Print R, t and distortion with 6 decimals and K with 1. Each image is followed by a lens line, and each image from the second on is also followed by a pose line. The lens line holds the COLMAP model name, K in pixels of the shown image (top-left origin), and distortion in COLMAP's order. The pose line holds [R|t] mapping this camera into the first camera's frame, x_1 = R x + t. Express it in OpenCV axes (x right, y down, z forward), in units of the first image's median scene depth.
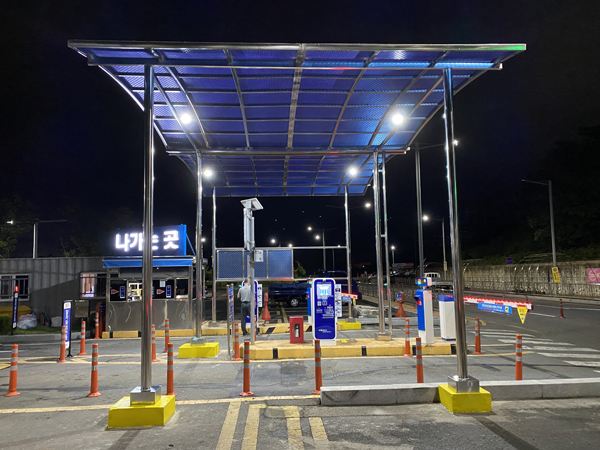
lens RADIAL K [[453.7, 0, 297.5], [0, 453.7, 225.9], [0, 0, 1]] dist [0.037976, -0.047968]
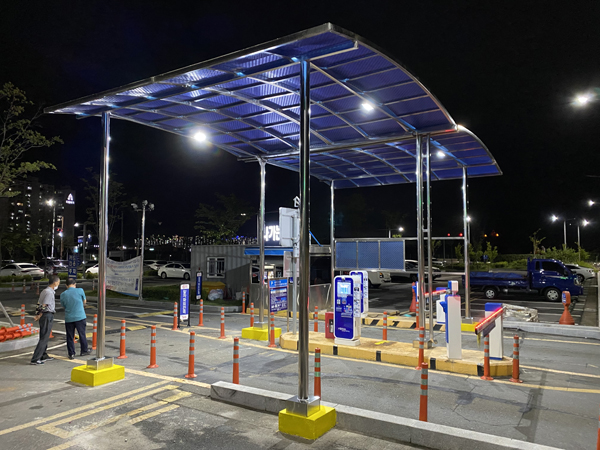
lens RADIAL K [[456.3, 0, 303.4], [0, 456.3, 224.6], [0, 0, 1]] dist [0.034956, -0.008818]
pose [[0.810941, -0.016648, -0.584891, 0.567053], [0.044835, 0.998424, 0.033745, -0.032733], [0.583408, -0.053589, 0.810409, 0.160282]]
